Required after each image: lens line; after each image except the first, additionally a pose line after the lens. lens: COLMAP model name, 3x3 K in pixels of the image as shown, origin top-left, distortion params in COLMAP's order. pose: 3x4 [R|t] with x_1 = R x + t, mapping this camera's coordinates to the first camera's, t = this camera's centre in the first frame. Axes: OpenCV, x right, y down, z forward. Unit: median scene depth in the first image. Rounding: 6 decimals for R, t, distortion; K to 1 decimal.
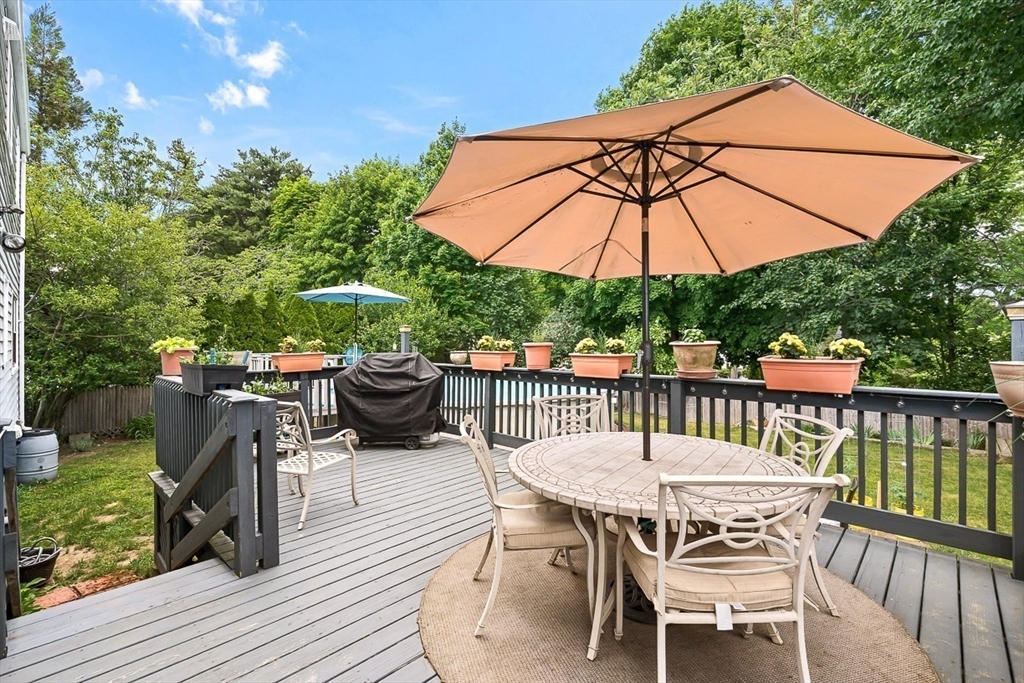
lens RADIAL K [[443.0, 0, 512.0], [0, 443.0, 341.5], [0, 0, 1]] dist [-0.001930, 0.005418]
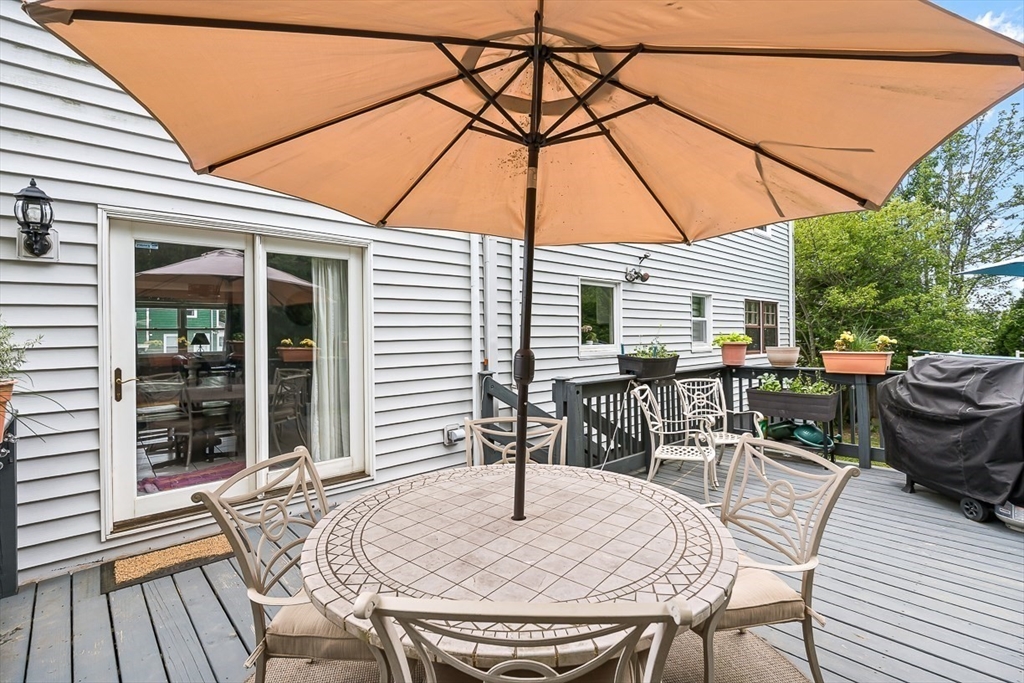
lens RADIAL K [[487.3, 0, 512.0], [0, 487.3, 341.5], [0, 0, 1]] dist [0.001552, 0.000167]
pose [[-0.056262, 0.017195, -0.998268, 0.435546], [0.001976, 0.999852, 0.017111, -0.009862], [0.998414, -0.001010, -0.056288, 0.384141]]
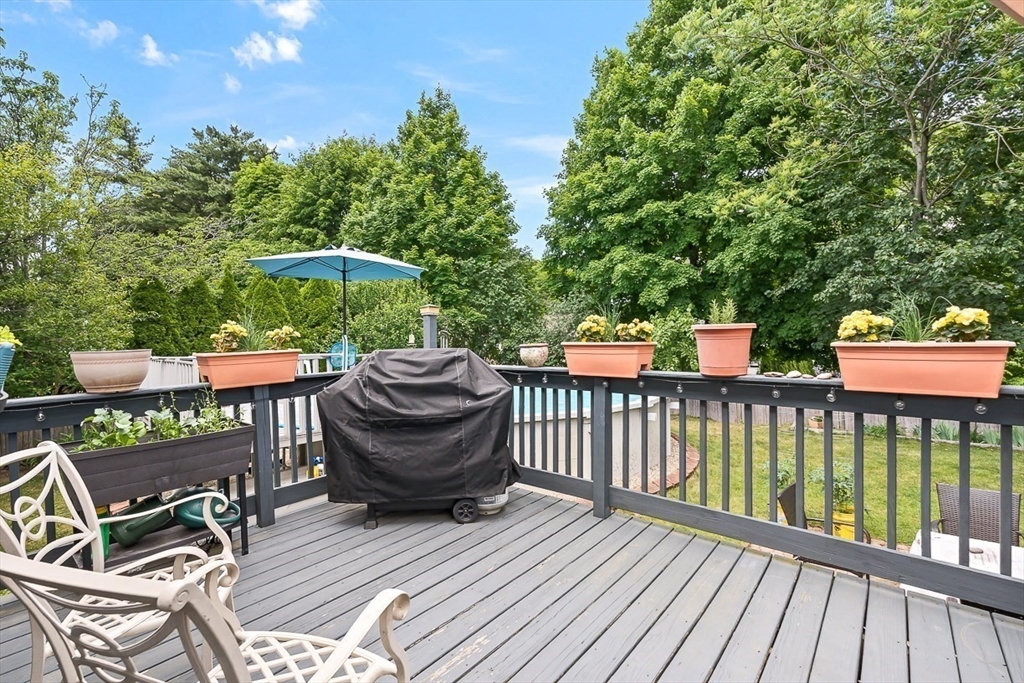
lens RADIAL K [[443.0, 0, 512.0], [0, 443.0, 341.5], [0, 0, 1]] dist [-0.001930, 0.005418]
pose [[0.998408, -0.015006, 0.054367, -0.180021], [0.014446, 0.999839, 0.010679, 0.012175], [-0.054519, -0.009877, 0.998464, 0.414806]]
